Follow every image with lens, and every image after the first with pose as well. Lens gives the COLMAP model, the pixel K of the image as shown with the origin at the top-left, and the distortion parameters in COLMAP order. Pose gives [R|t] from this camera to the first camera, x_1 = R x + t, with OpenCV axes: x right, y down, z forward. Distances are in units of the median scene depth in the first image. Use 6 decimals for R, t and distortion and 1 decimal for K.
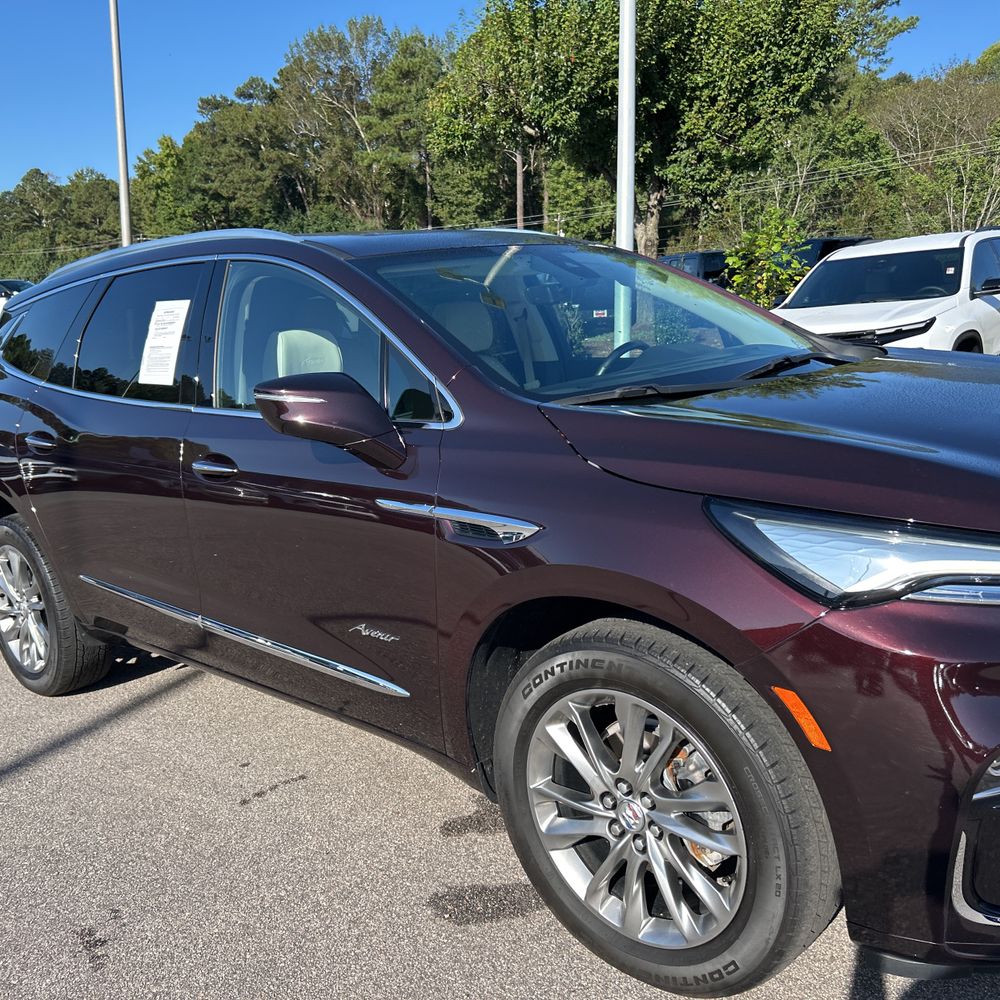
lens RADIAL K [[1010.7, 0, 492.8], [0, 1010.7, 499.0], [0, 0, 1]] dist [0.006447, 0.000000]
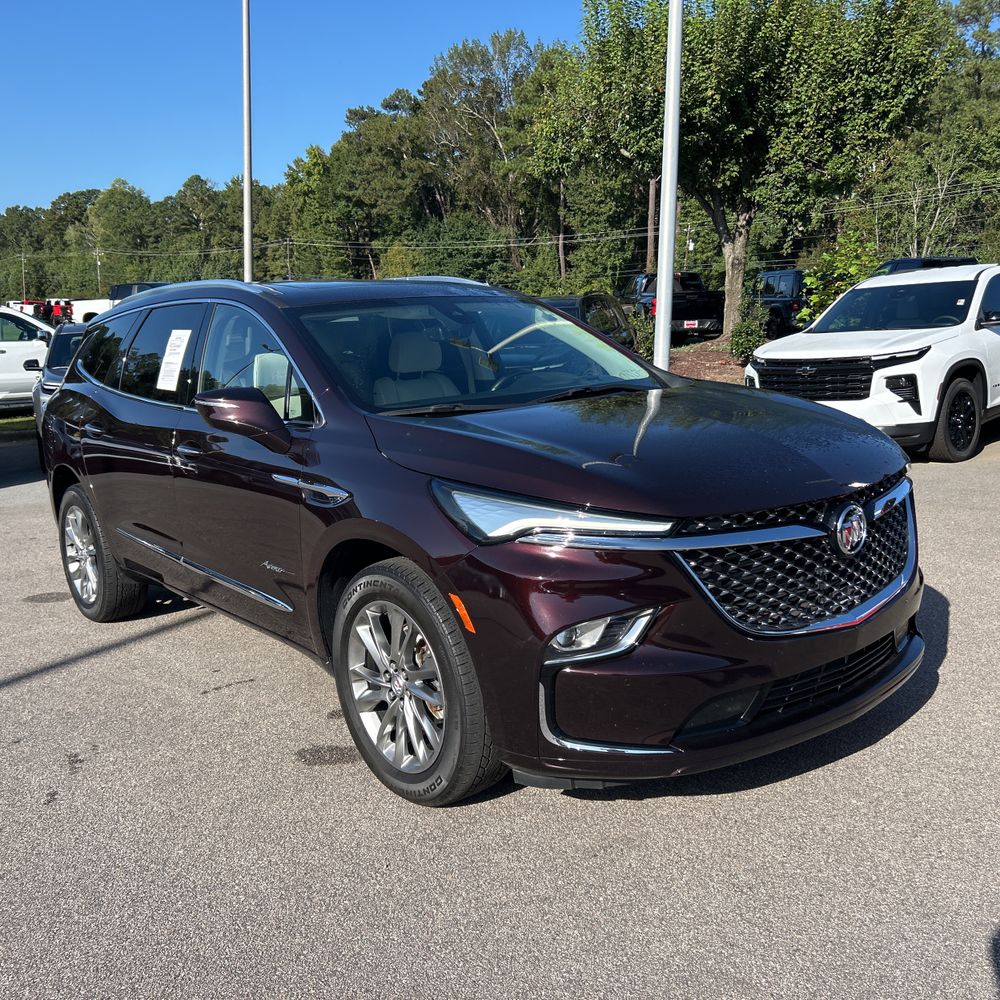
lens RADIAL K [[1010.7, 0, 496.8], [0, 1010.7, 477.8], [0, 0, 1]] dist [0.006447, 0.000000]
pose [[0.991778, 0.041381, -0.121098, 0.050195], [-0.044535, 0.998732, -0.023457, 0.003280], [0.119974, 0.028657, 0.992363, -0.055271]]
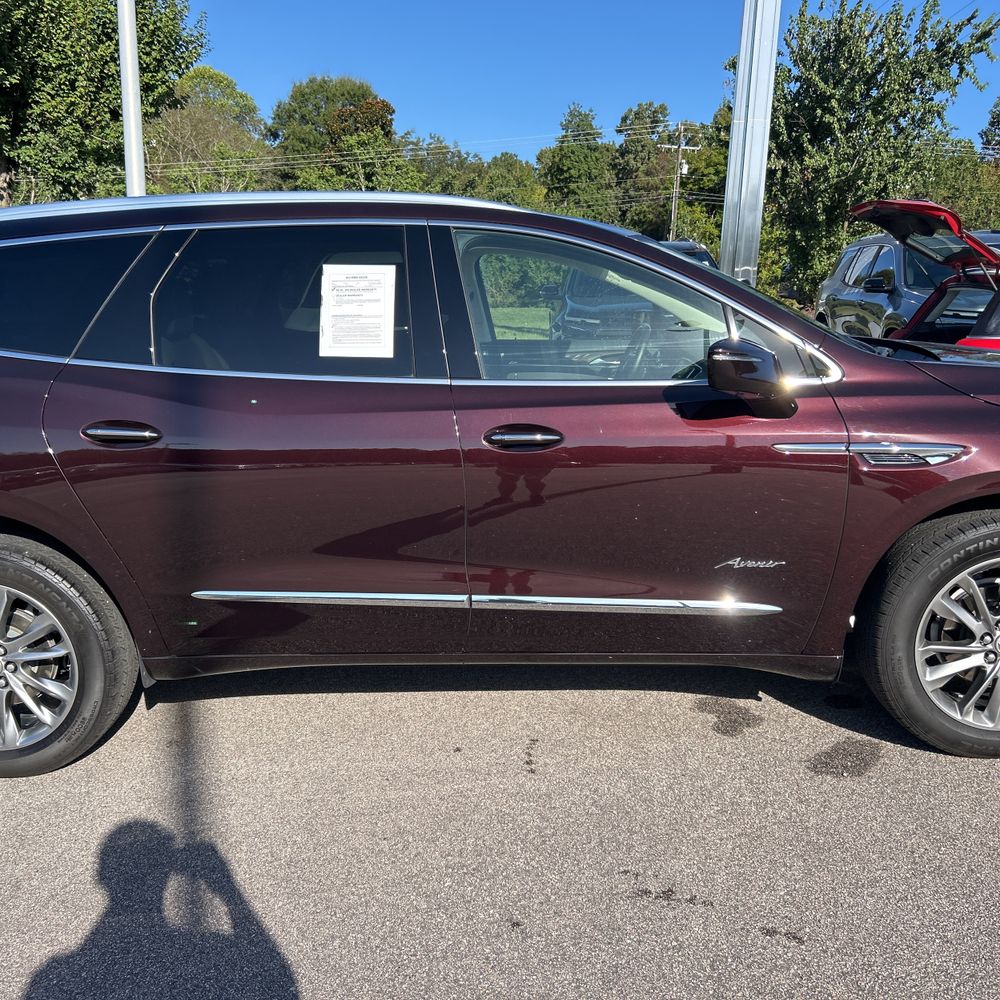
lens RADIAL K [[1010.7, 0, 494.1], [0, 1010.7, 504.6], [0, 0, 1]] dist [0.006447, 0.000000]
pose [[0.735864, -0.090733, 0.671022, -0.163261], [0.091062, 0.995240, 0.034712, -0.000494], [-0.670978, 0.035561, 0.740624, 0.048396]]
